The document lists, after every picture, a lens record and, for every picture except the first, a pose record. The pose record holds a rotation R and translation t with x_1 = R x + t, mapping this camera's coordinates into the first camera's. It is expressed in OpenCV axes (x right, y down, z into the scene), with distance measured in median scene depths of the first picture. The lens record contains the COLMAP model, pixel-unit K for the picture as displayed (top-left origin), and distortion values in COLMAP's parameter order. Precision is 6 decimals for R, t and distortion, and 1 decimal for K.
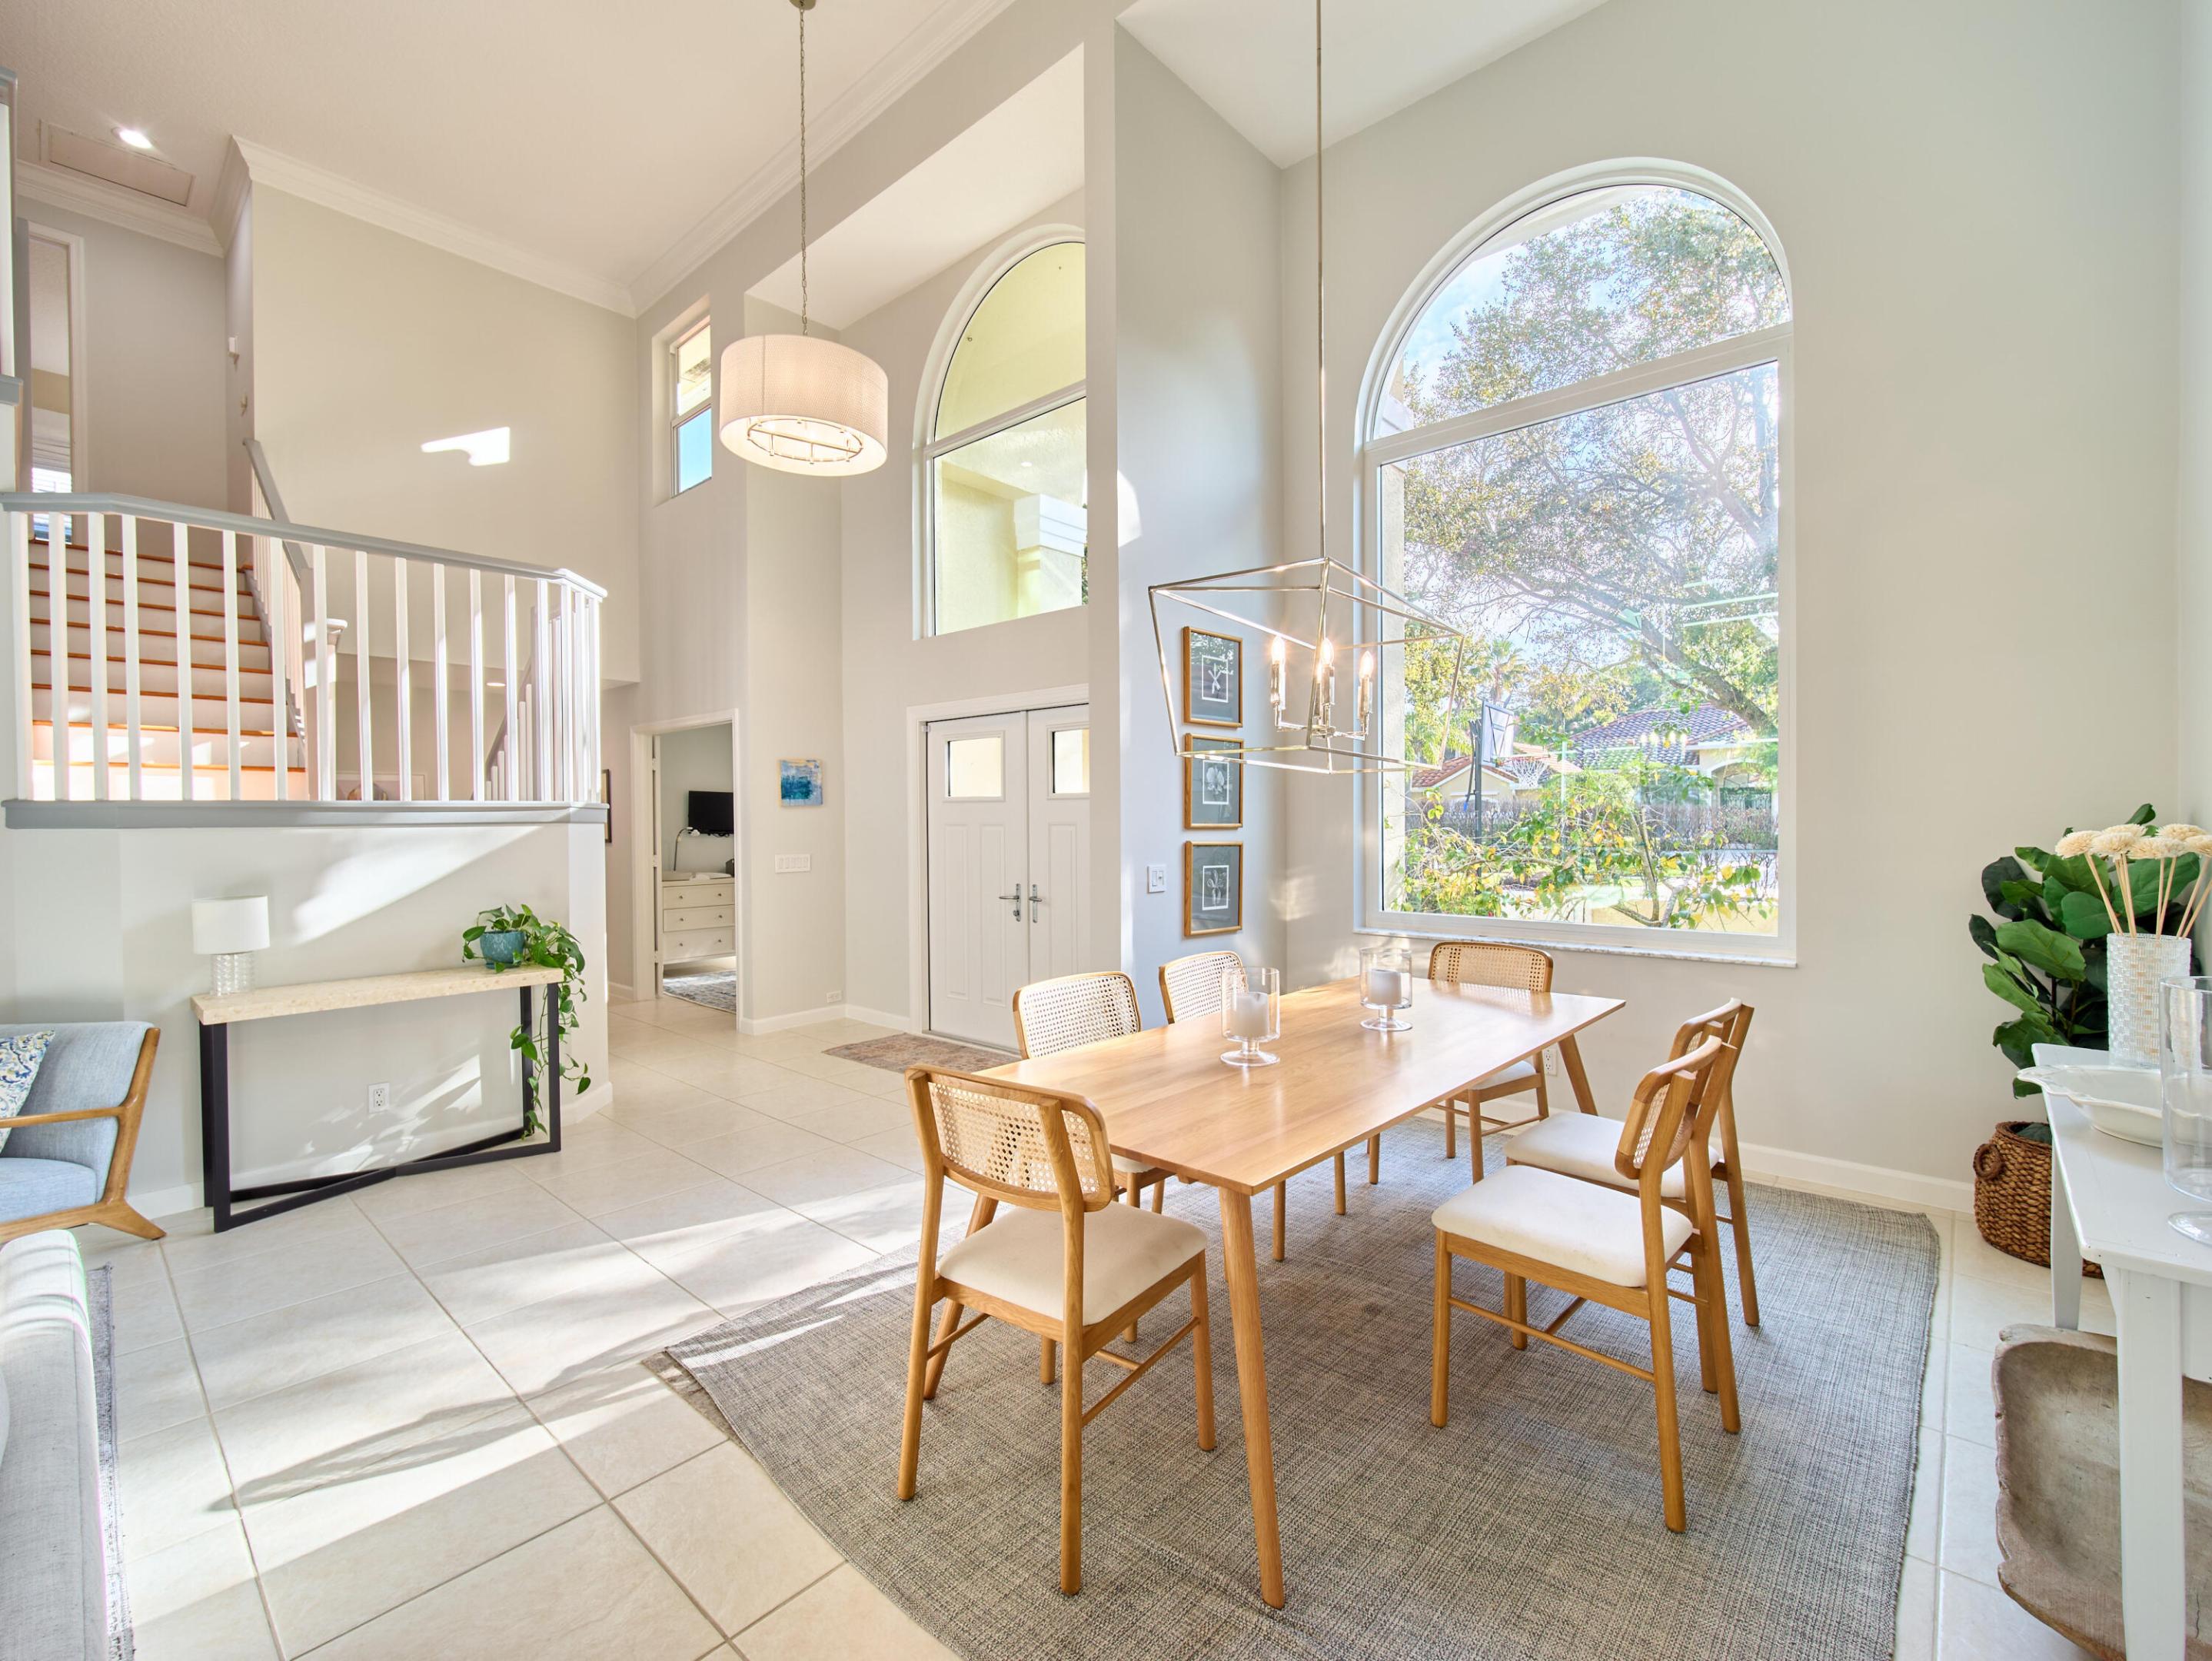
lens RADIAL K [[993.3, 0, 1098.5], [0, 993.3, 828.4], [0, 0, 1]] dist [-0.005930, 0.000061]
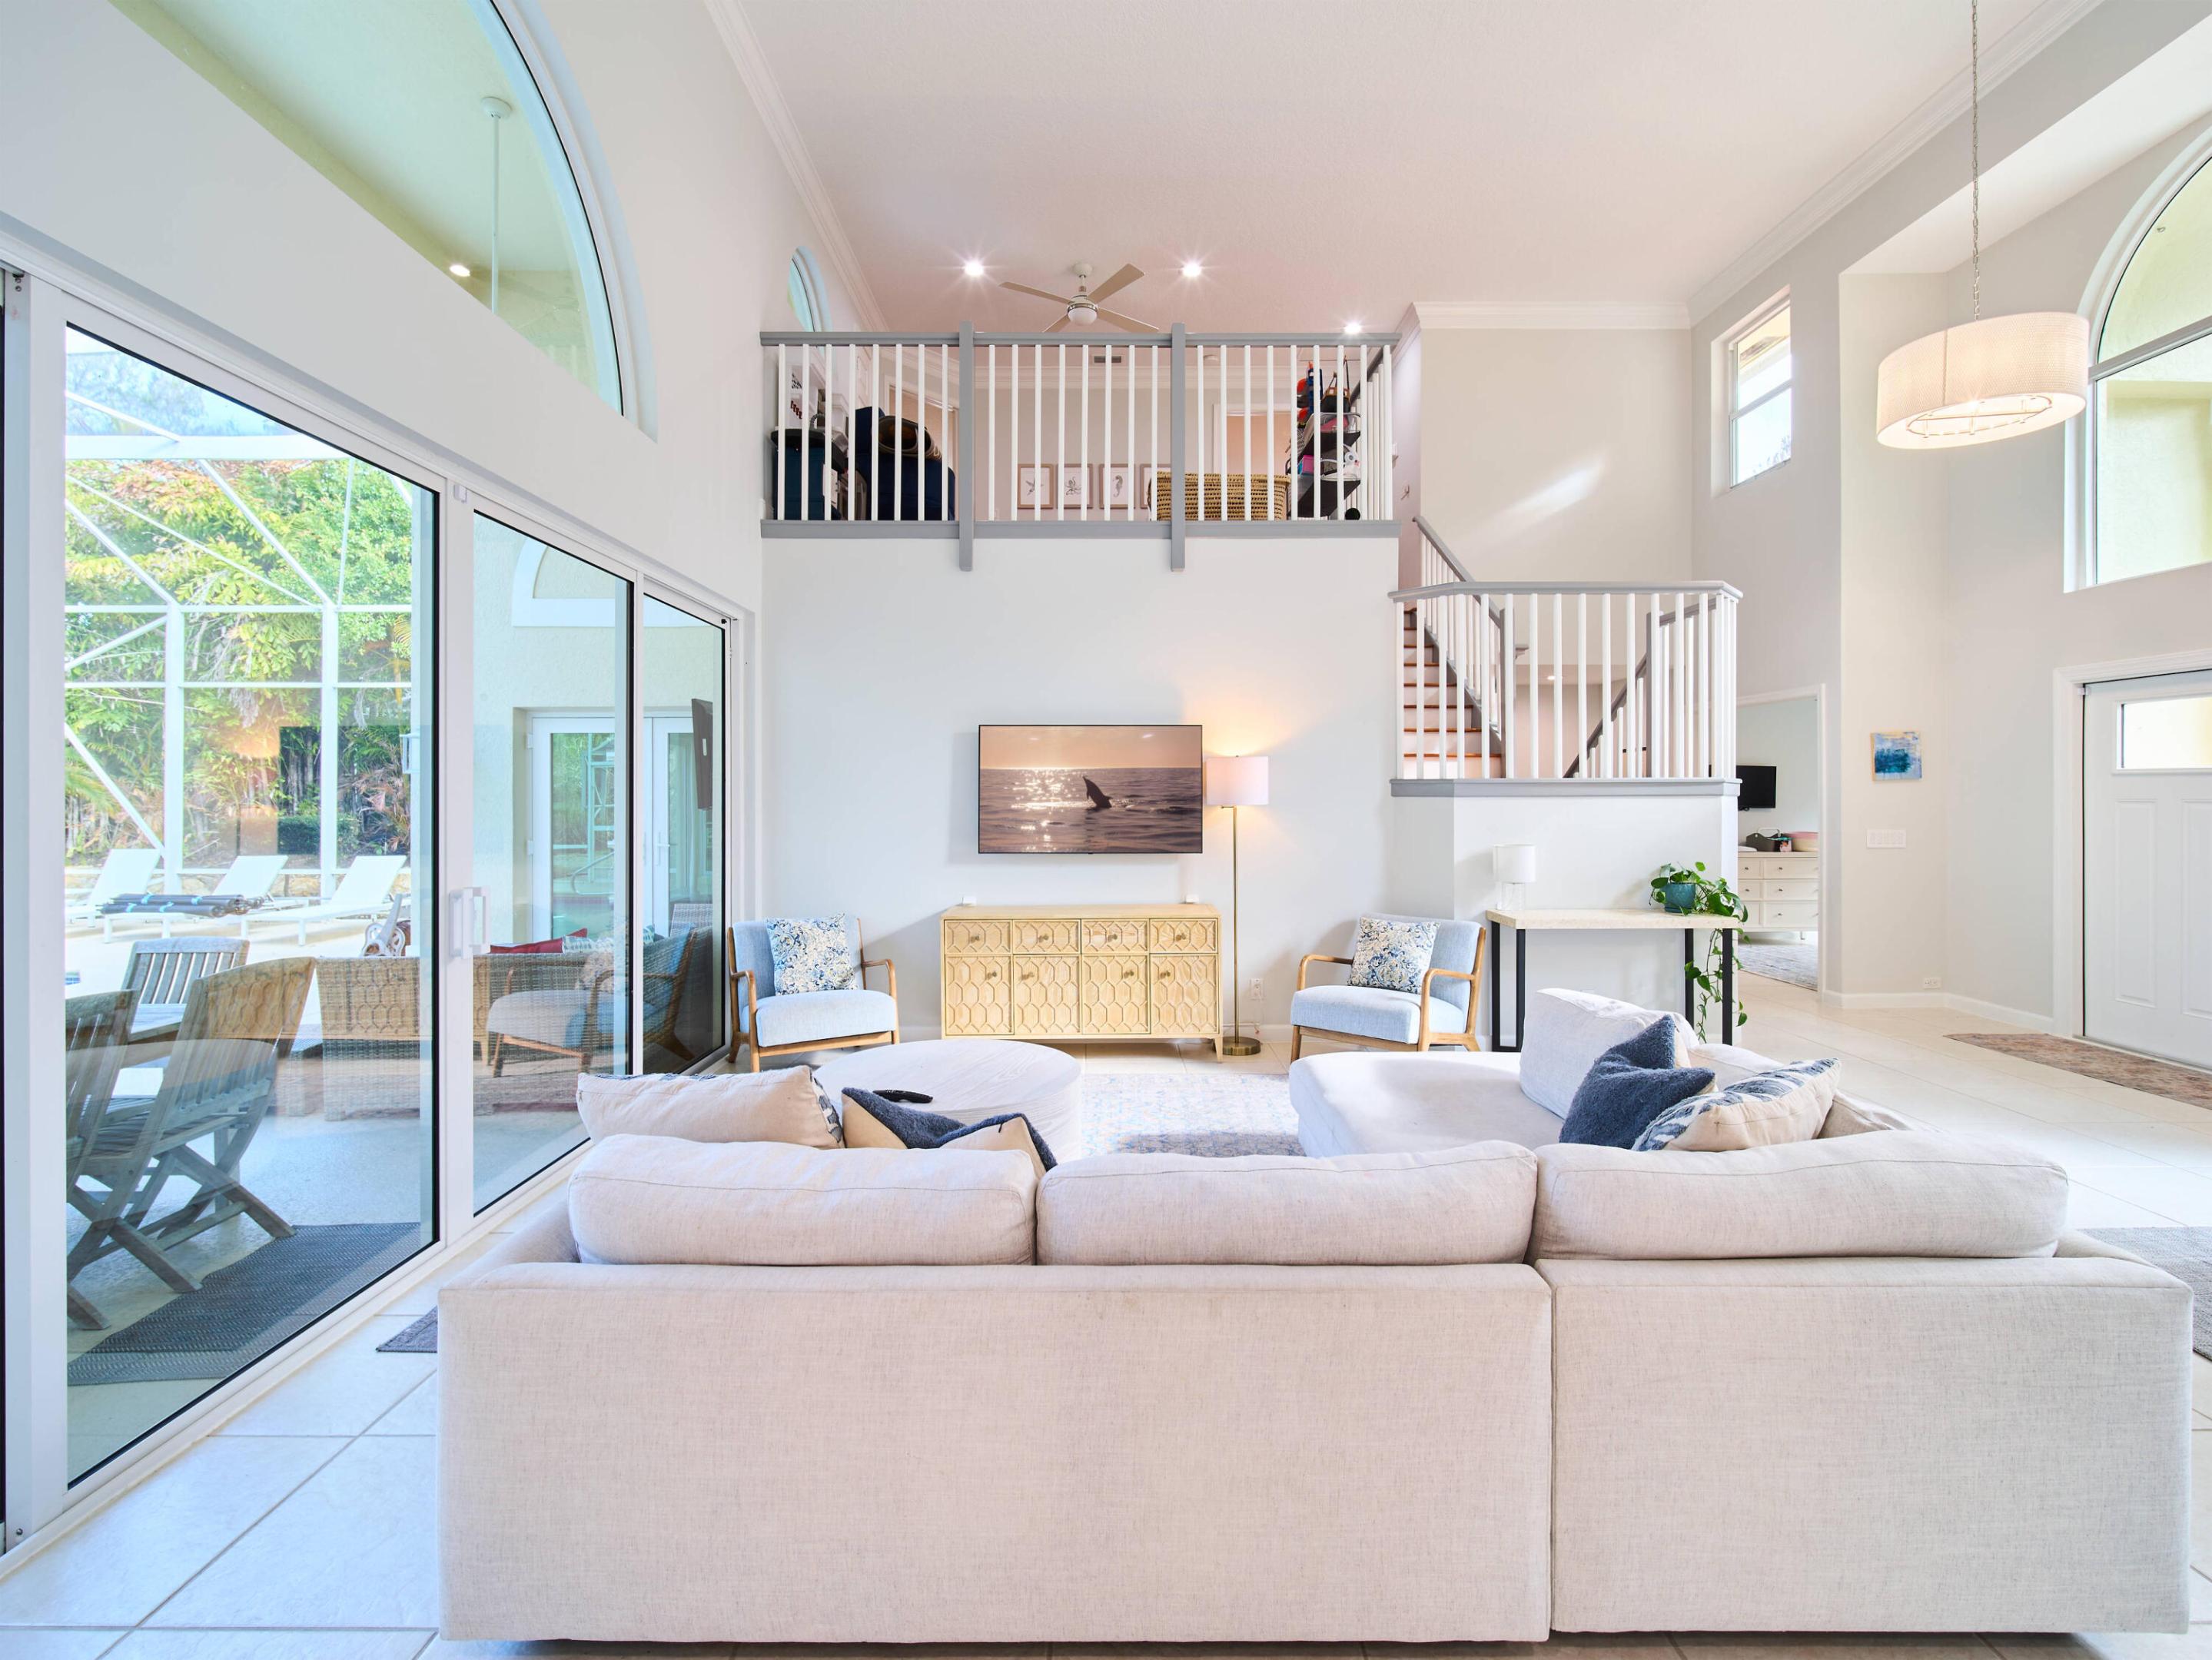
lens RADIAL K [[1011.5, 0, 1105.8], [0, 1011.5, 792.8], [0, 0, 1]] dist [-0.004536, -0.001488]
pose [[0.673619, 0.004188, -0.739067, -0.098520], [-0.012152, 0.999912, -0.005410, 0.004636], [0.738979, 0.012626, 0.673610, -0.238826]]
